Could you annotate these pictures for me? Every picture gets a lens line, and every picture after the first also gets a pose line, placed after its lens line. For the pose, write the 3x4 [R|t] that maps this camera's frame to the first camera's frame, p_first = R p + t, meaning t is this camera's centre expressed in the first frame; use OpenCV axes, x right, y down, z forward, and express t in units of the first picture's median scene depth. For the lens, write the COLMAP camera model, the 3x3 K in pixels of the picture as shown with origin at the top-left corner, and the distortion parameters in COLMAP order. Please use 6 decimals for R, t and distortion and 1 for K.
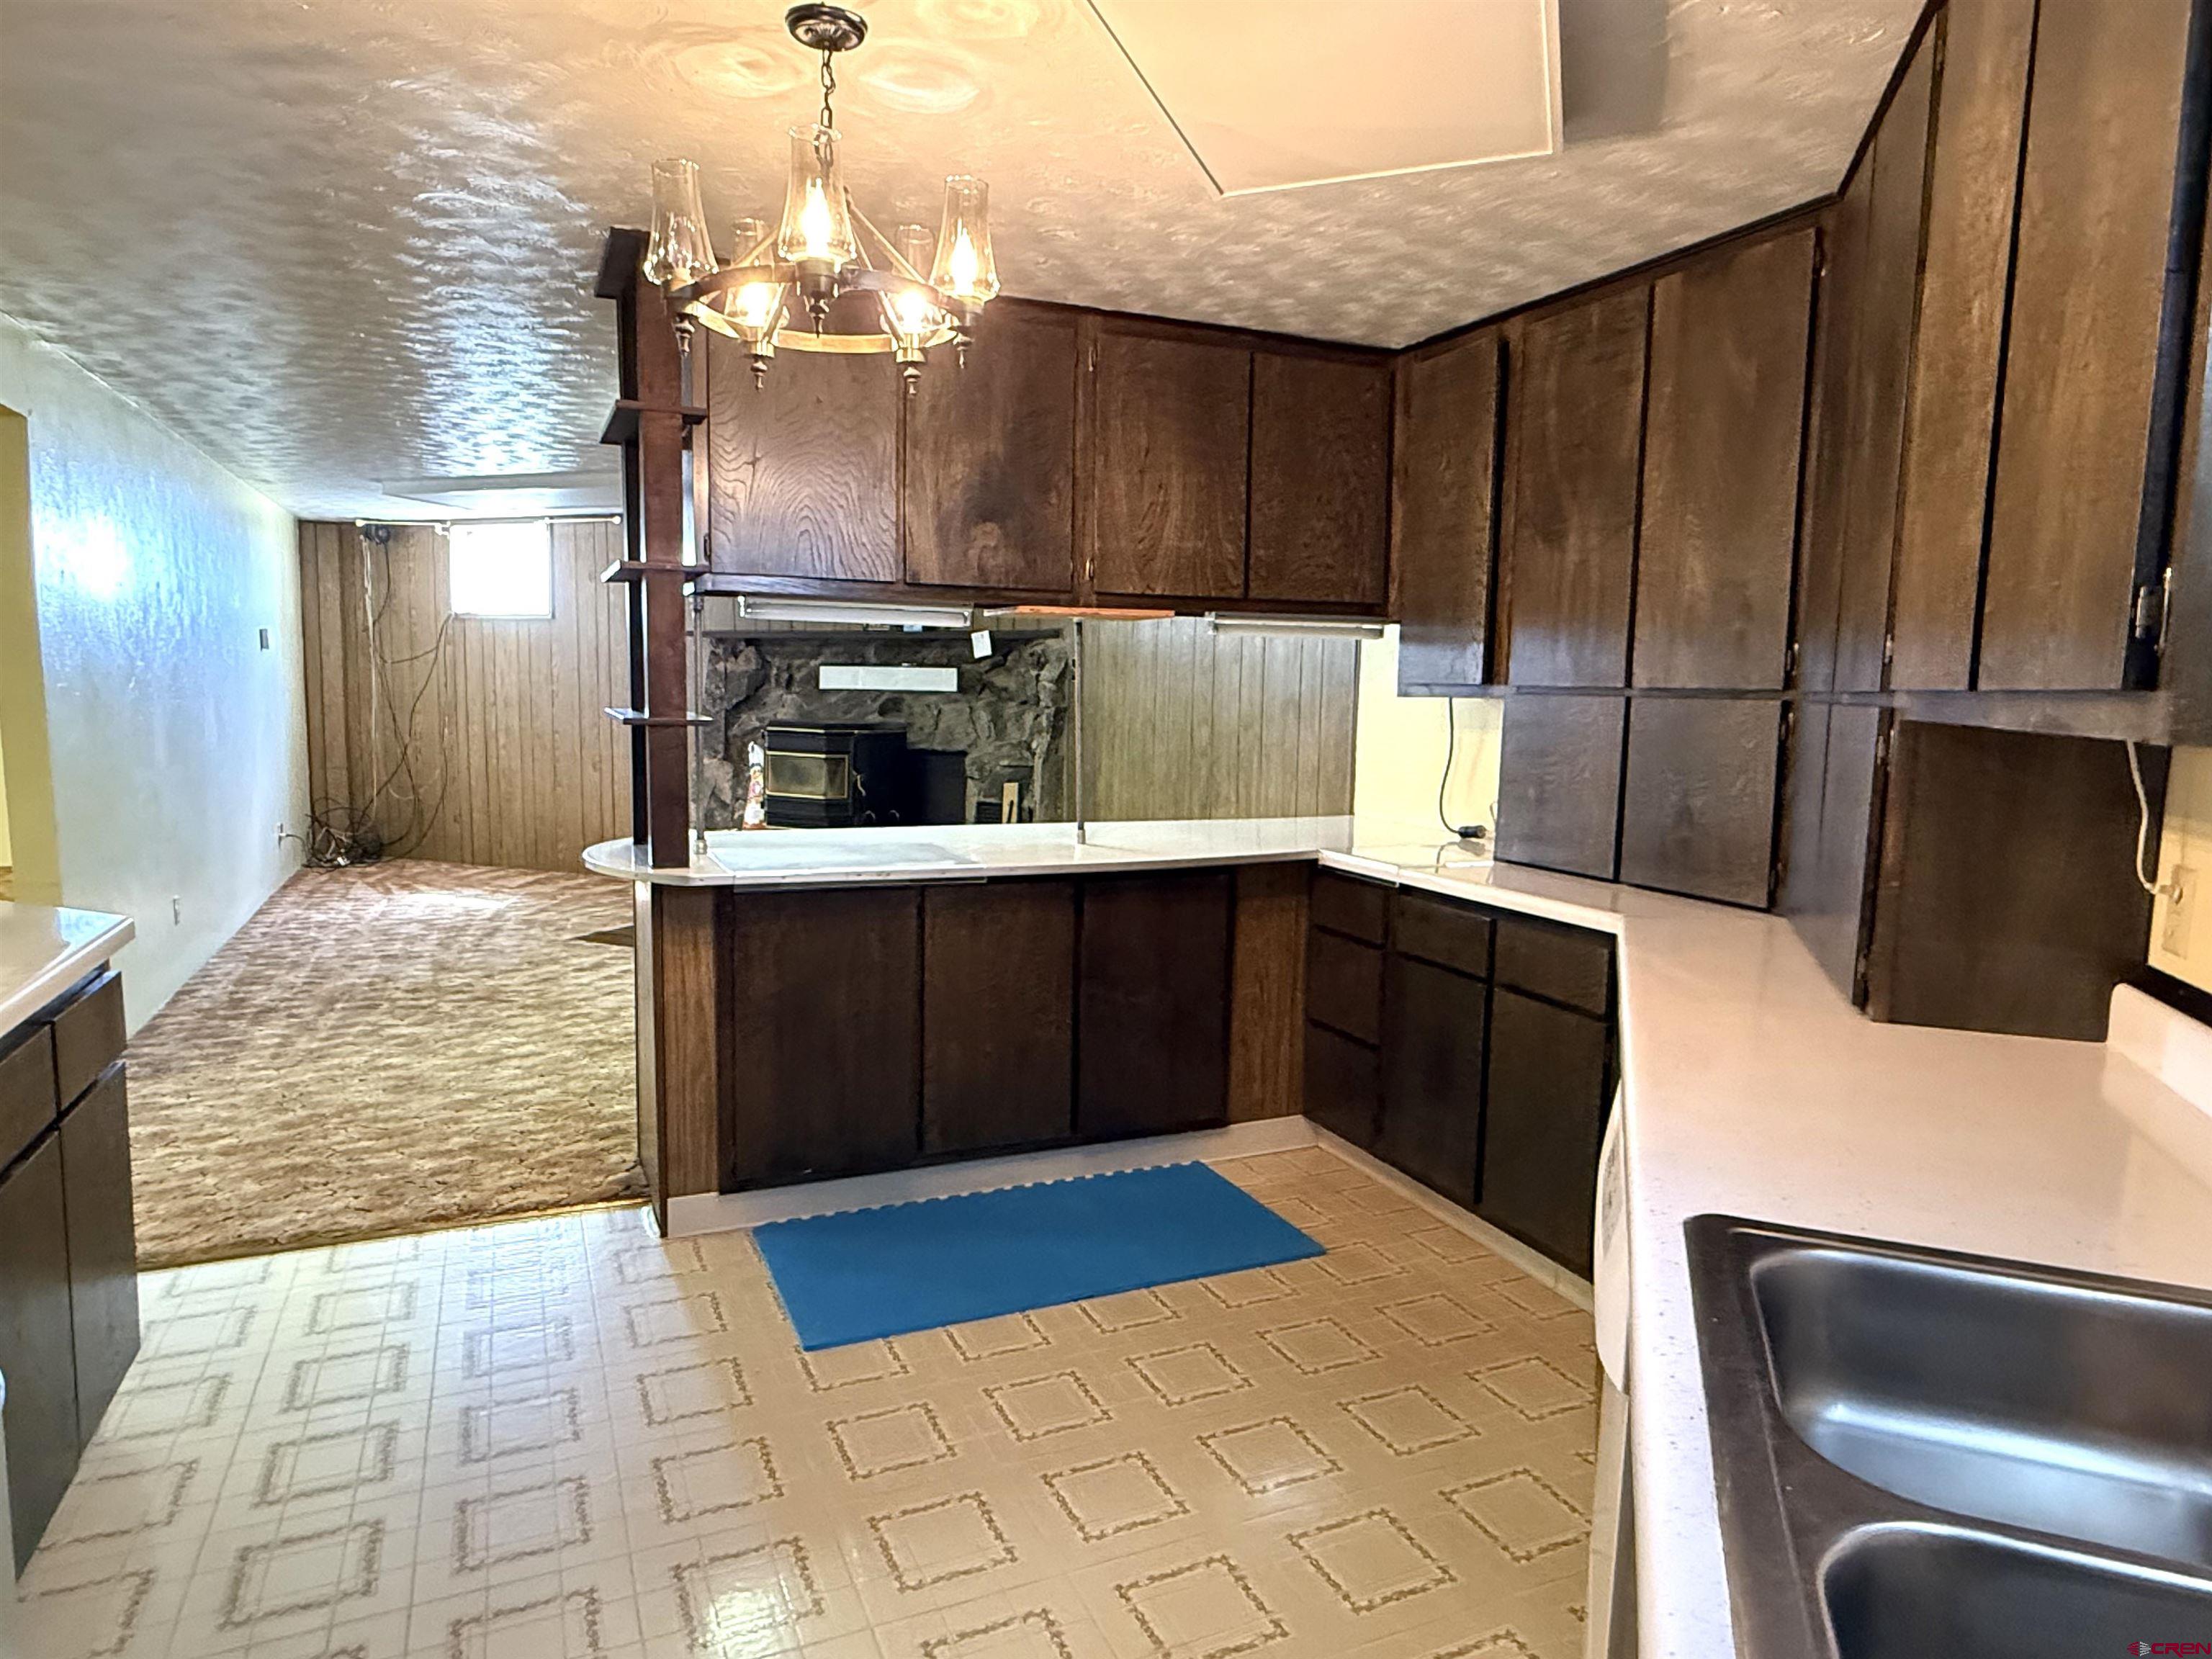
lens RADIAL K [[1330.1, 0, 1098.4], [0, 1330.1, 831.7], [0, 0, 1]] dist [0.004584, 0.000627]
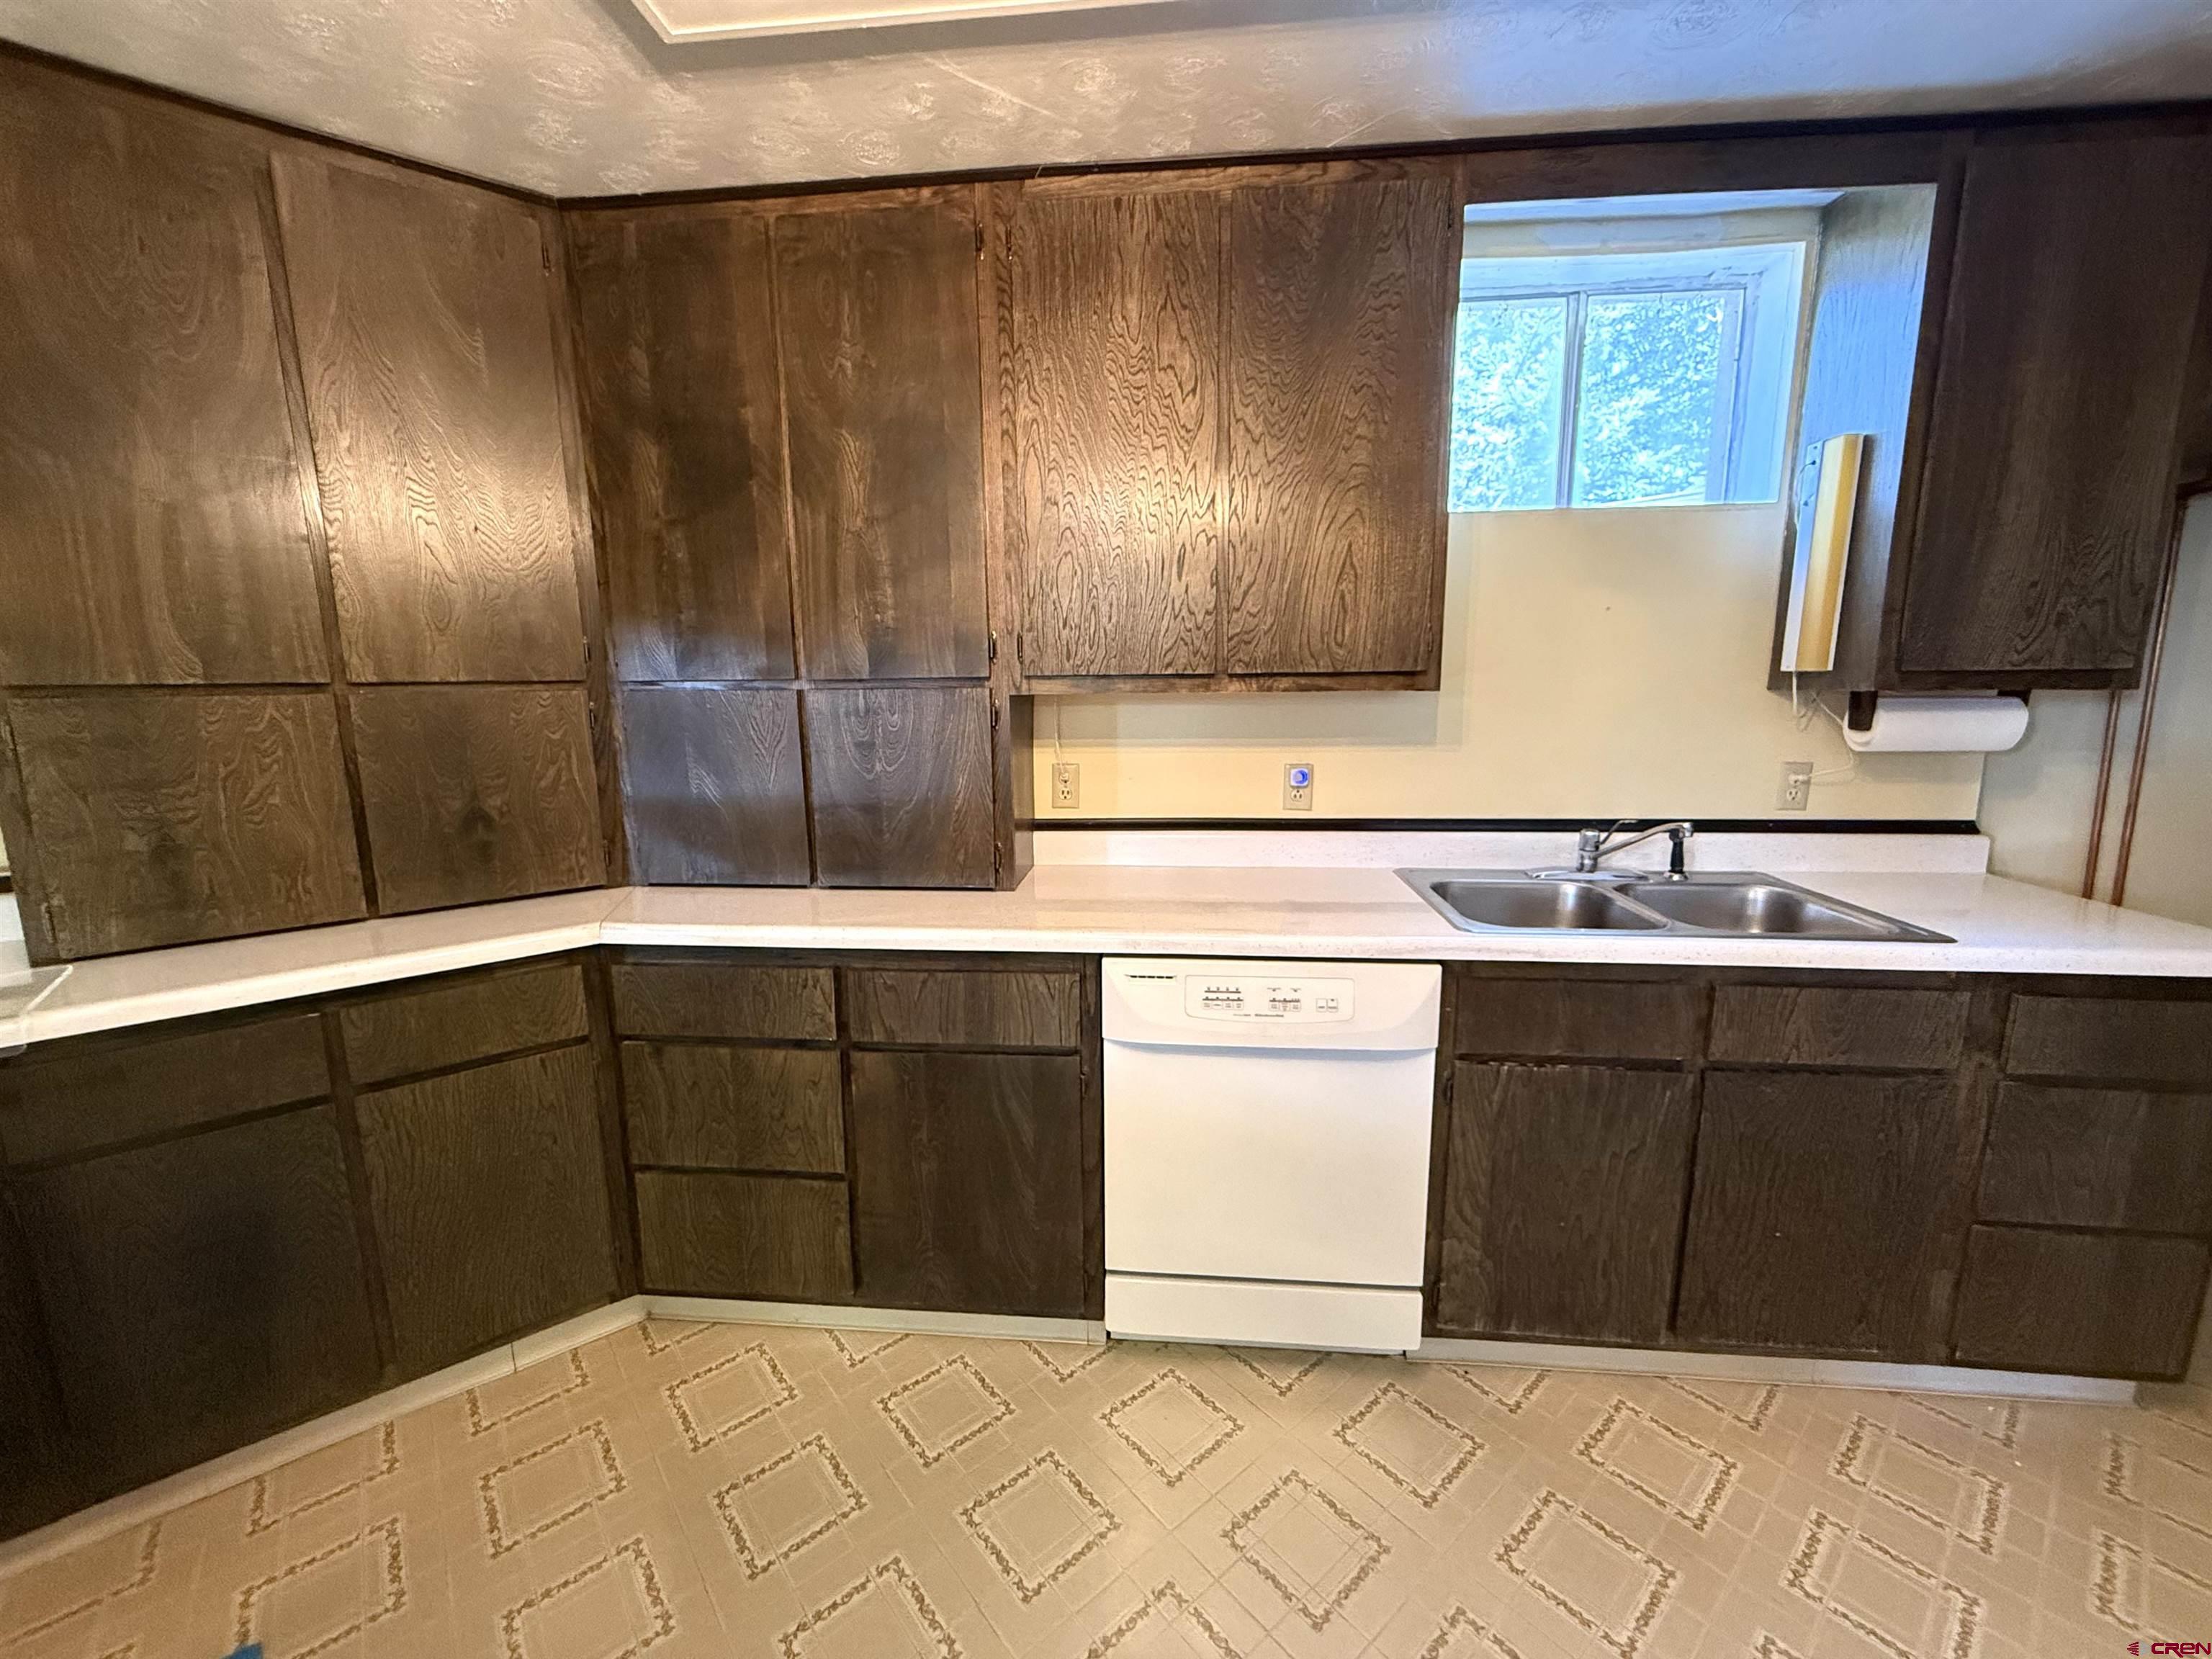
lens RADIAL K [[883.6, 0, 1093.6], [0, 883.6, 828.6], [0, 0, 1]] dist [-0.001013, 0.000428]
pose [[-0.272874, -0.173450, 0.946285, -0.100668], [0.114586, 0.970752, 0.210977, -0.033261], [-0.955202, 0.166001, -0.245018, 0.284074]]
